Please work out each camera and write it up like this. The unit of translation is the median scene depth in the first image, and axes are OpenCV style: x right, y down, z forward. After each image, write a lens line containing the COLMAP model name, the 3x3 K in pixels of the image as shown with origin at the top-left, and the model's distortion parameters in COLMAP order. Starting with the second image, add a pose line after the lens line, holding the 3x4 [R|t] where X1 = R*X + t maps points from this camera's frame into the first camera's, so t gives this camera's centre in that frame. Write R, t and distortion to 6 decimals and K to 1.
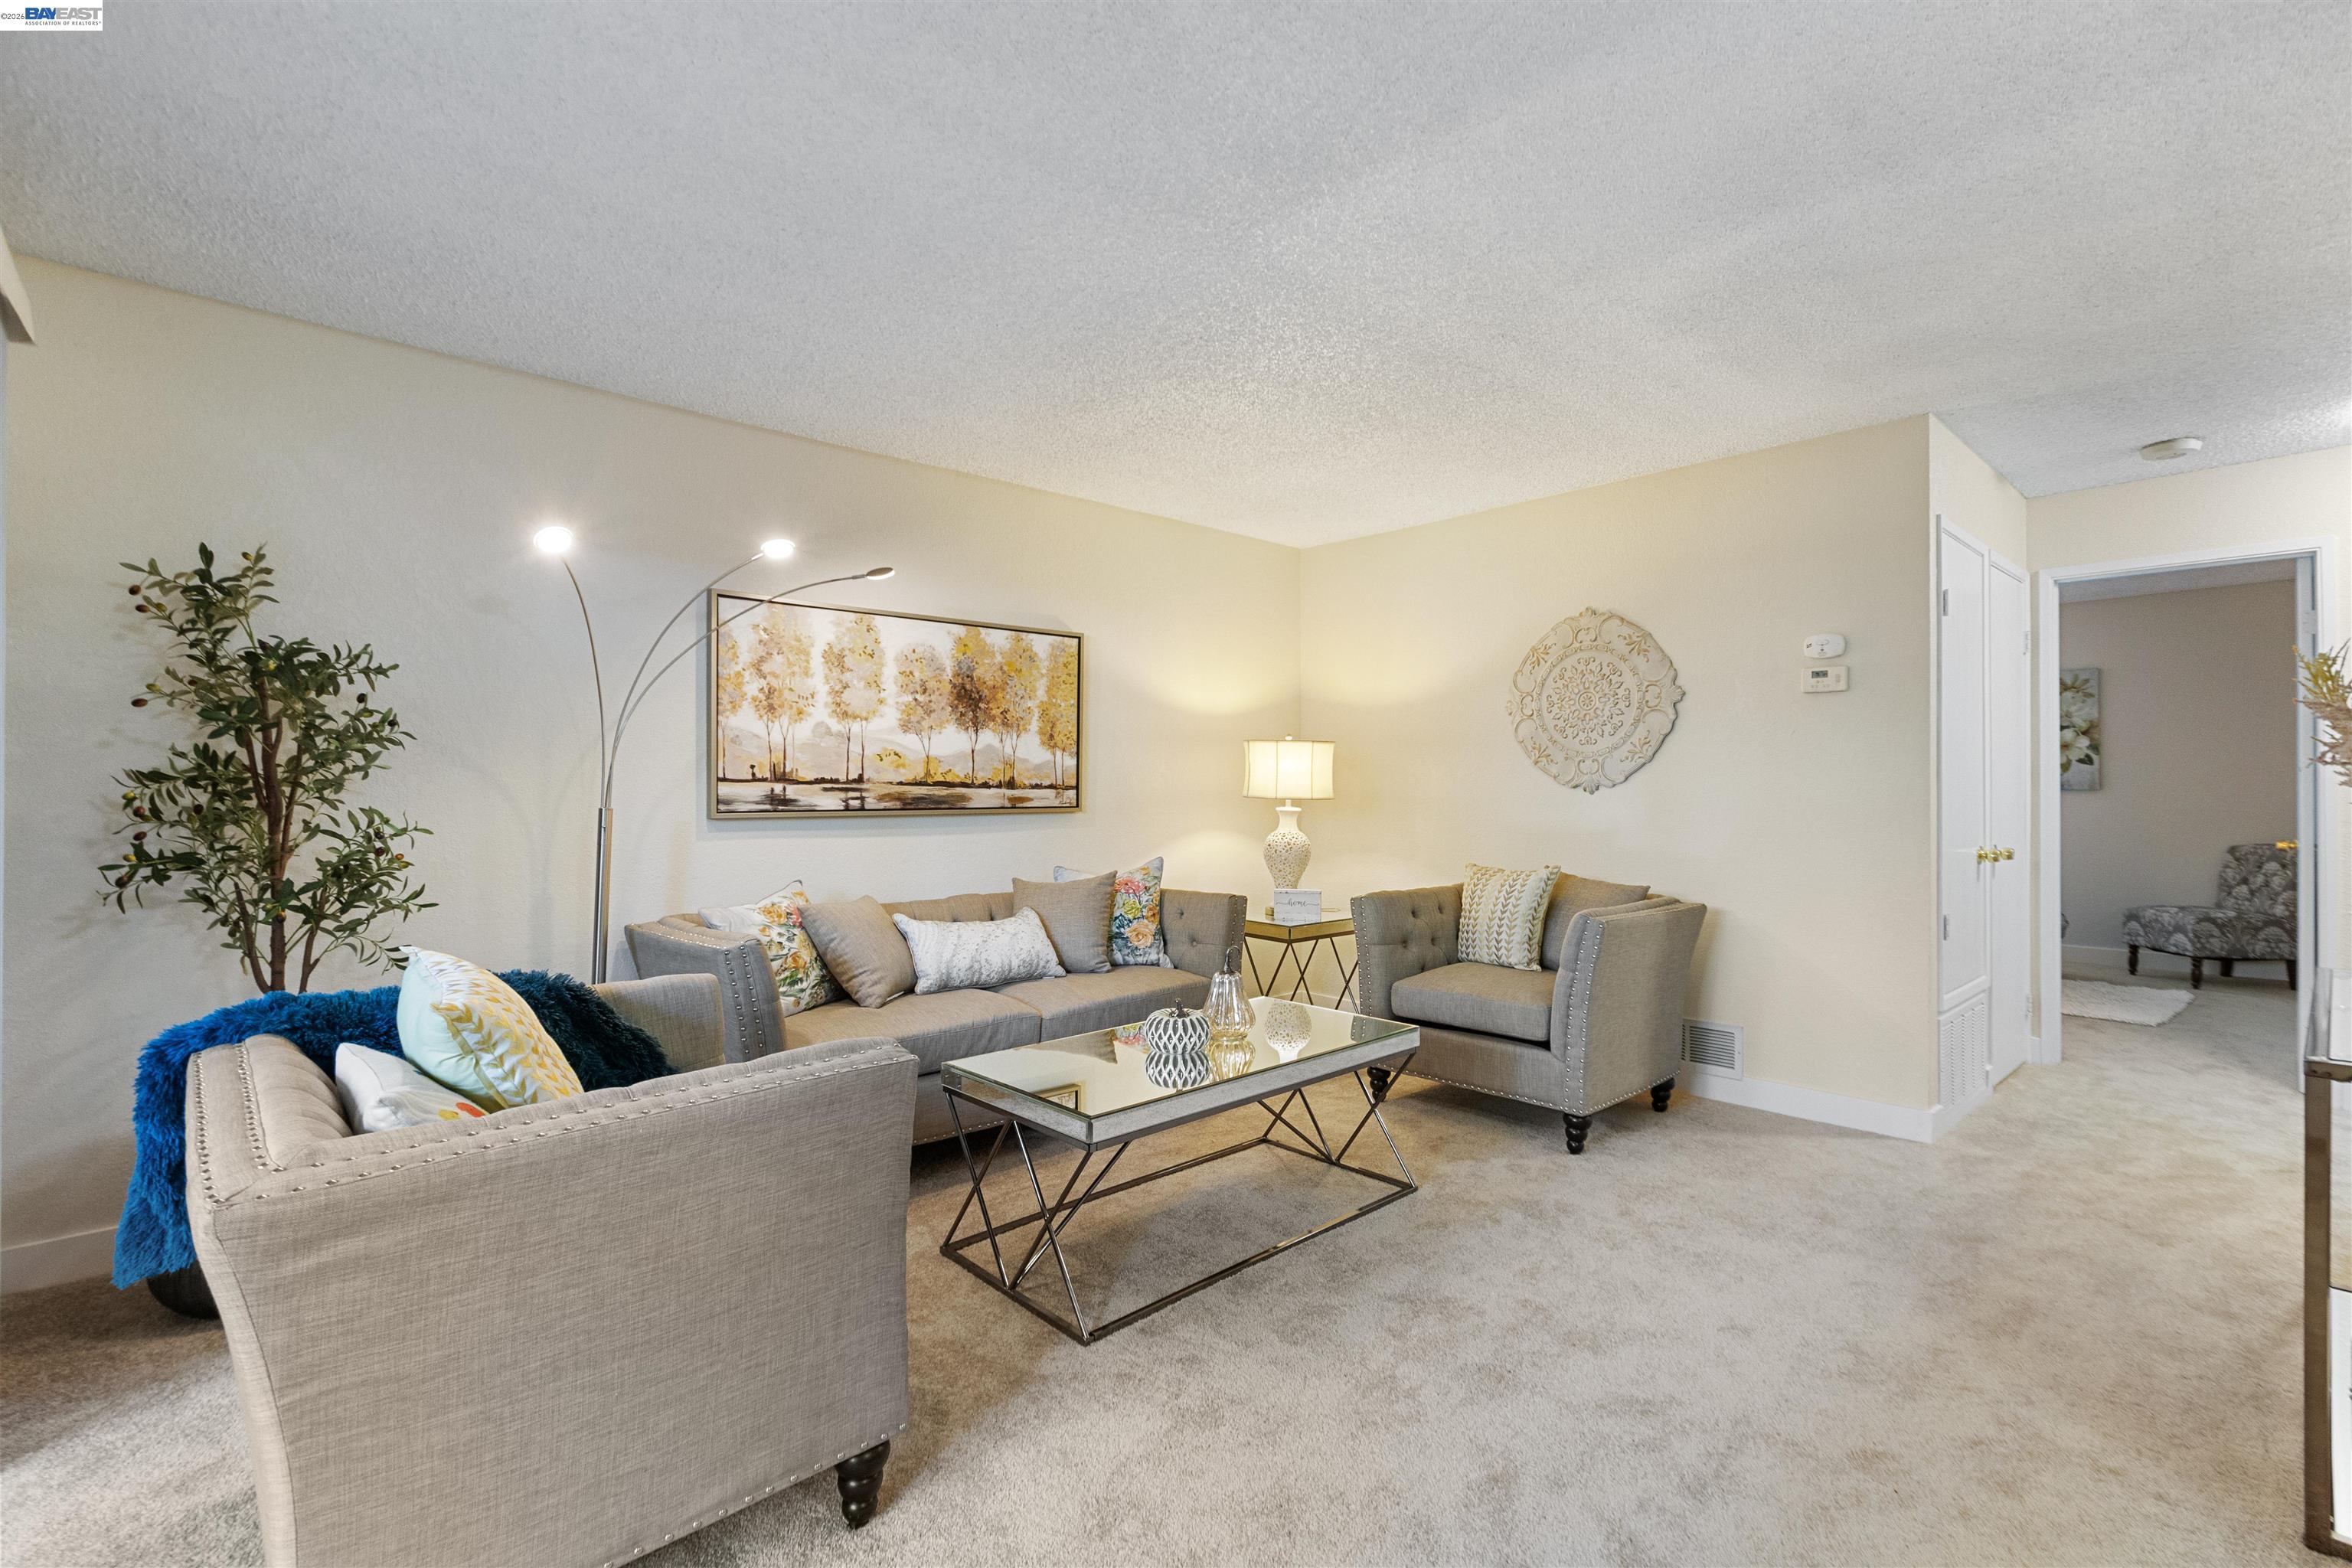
lens RADIAL K [[1044.3, 0, 1183.8], [0, 1044.3, 782.9], [0, 0, 1]] dist [-0.011865, 0.001251]
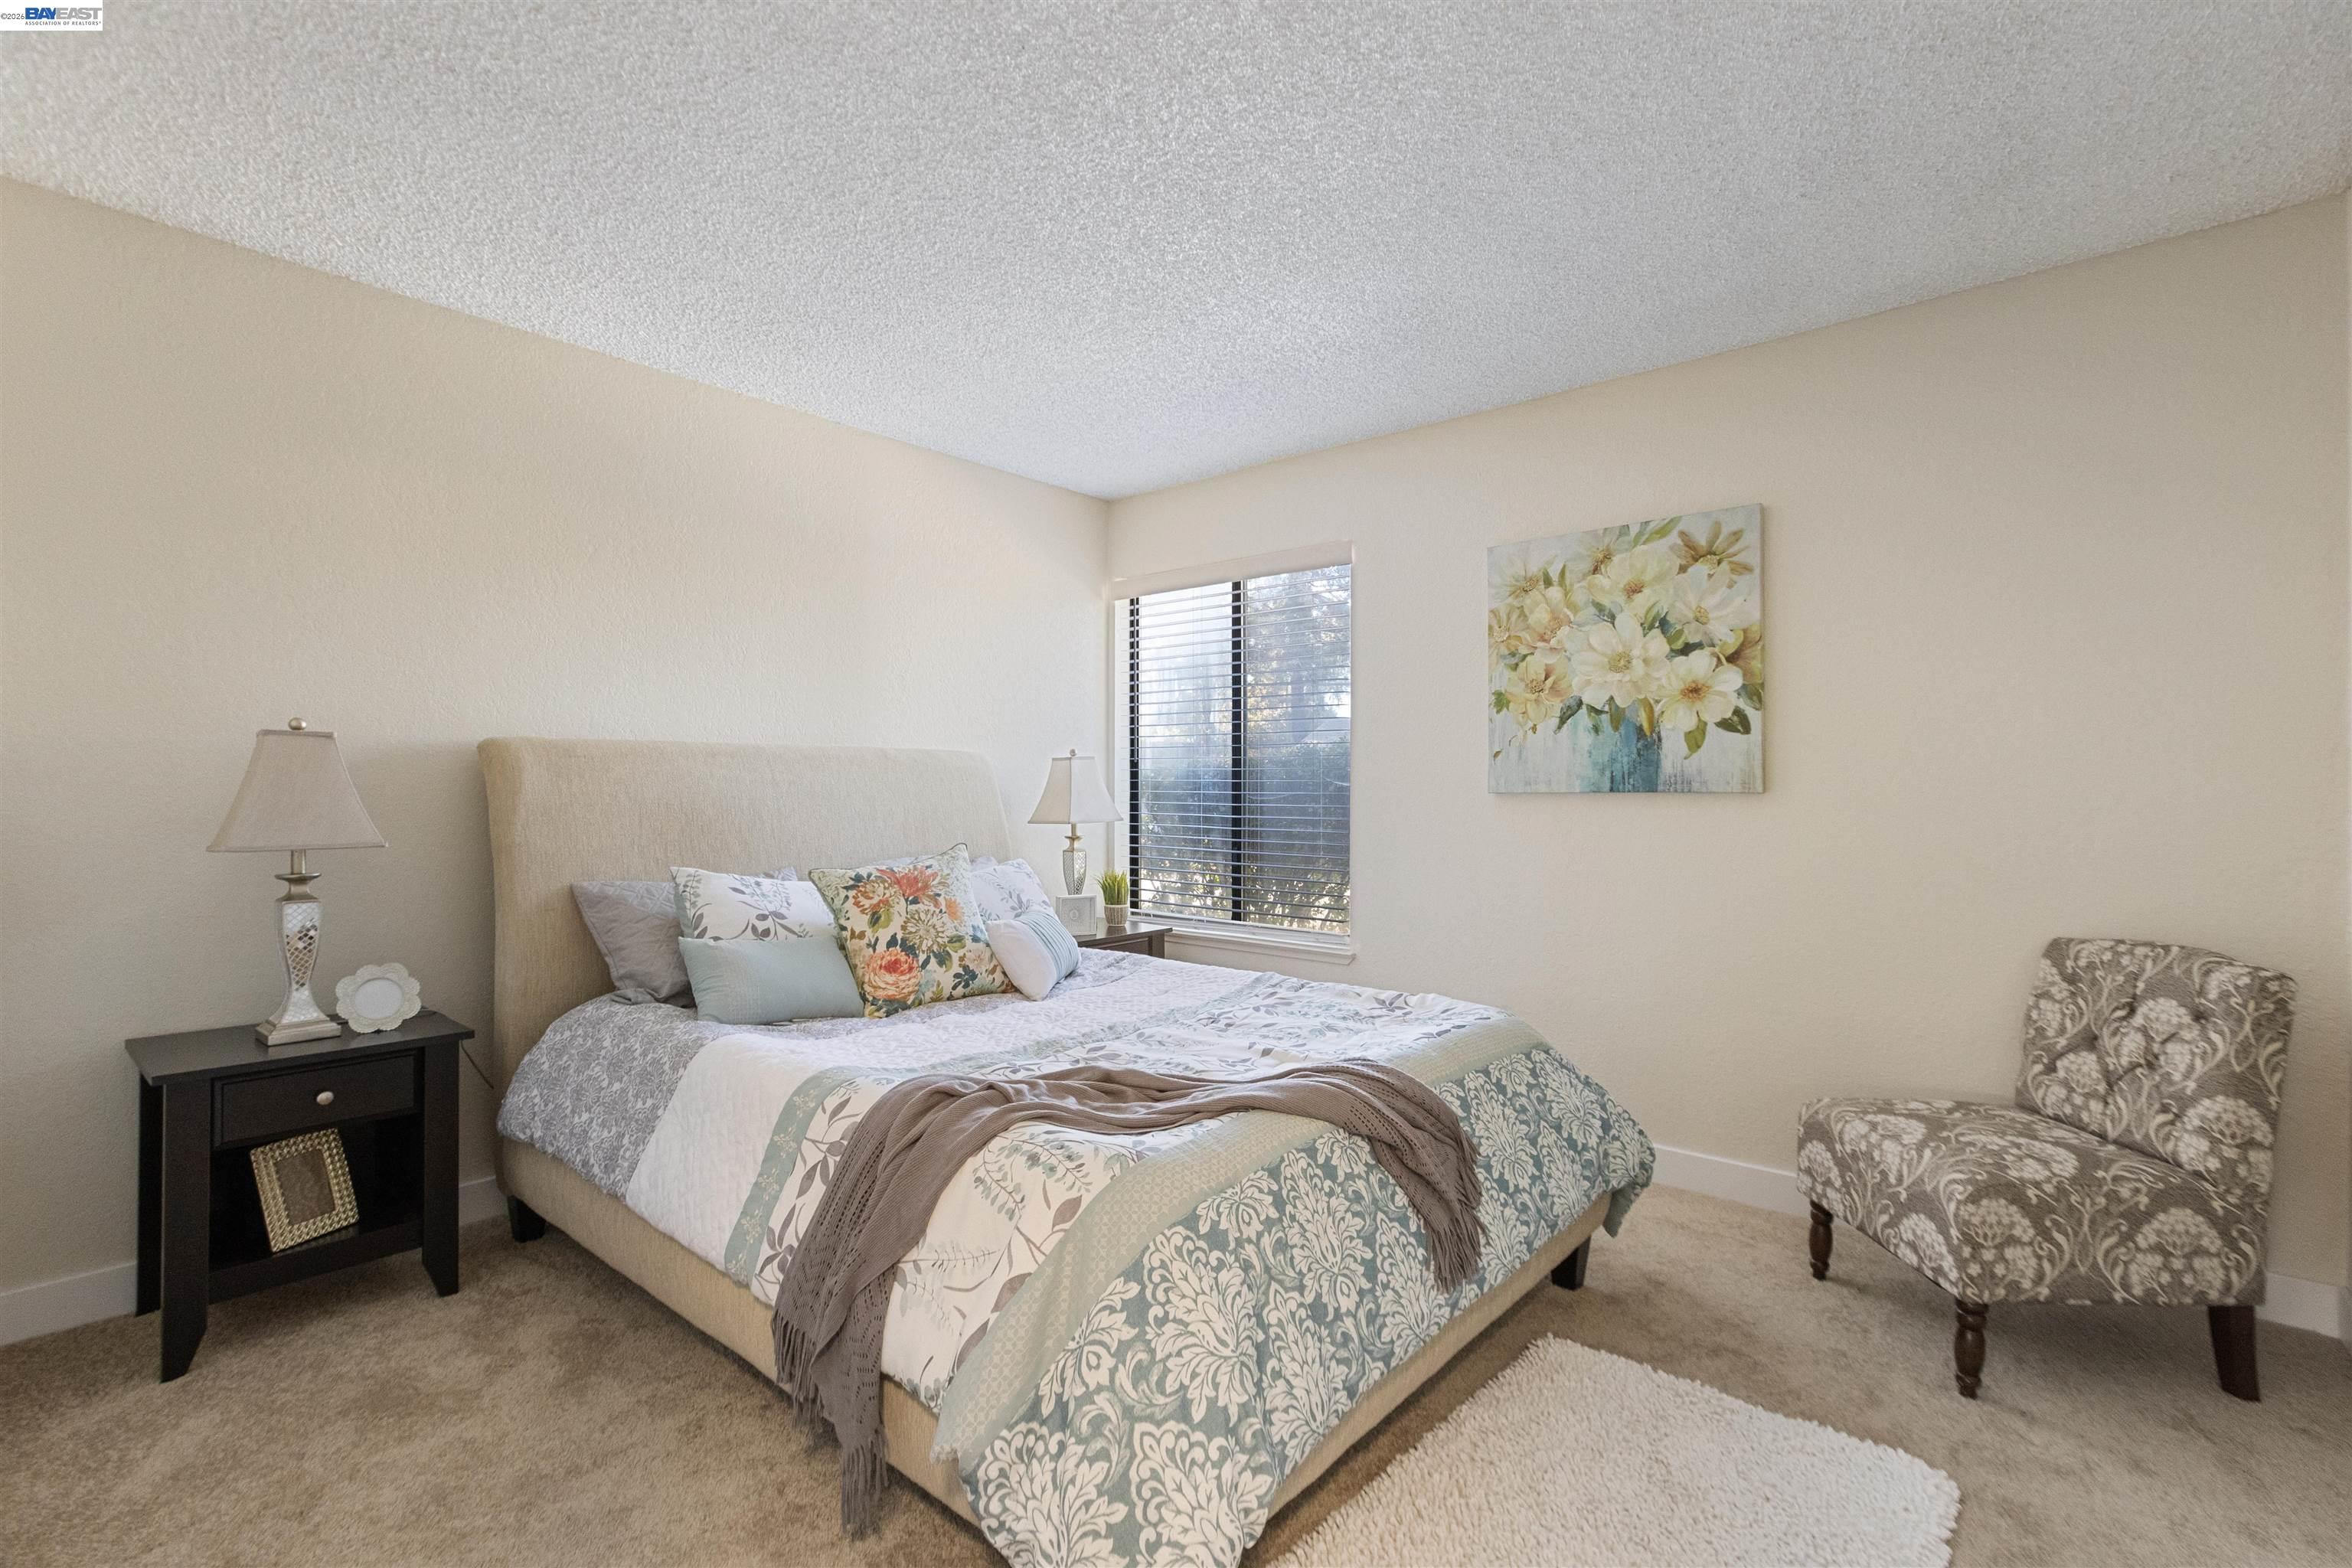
lens RADIAL K [[1044.3, 0, 1183.8], [0, 1044.3, 782.9], [0, 0, 1]] dist [-0.011865, 0.001251]
pose [[0.992386, 0.002777, 0.123138, 0.647766], [-0.002622, 0.999996, -0.001417, 0.004078], [-0.123141, 0.001083, 0.992389, 0.659629]]
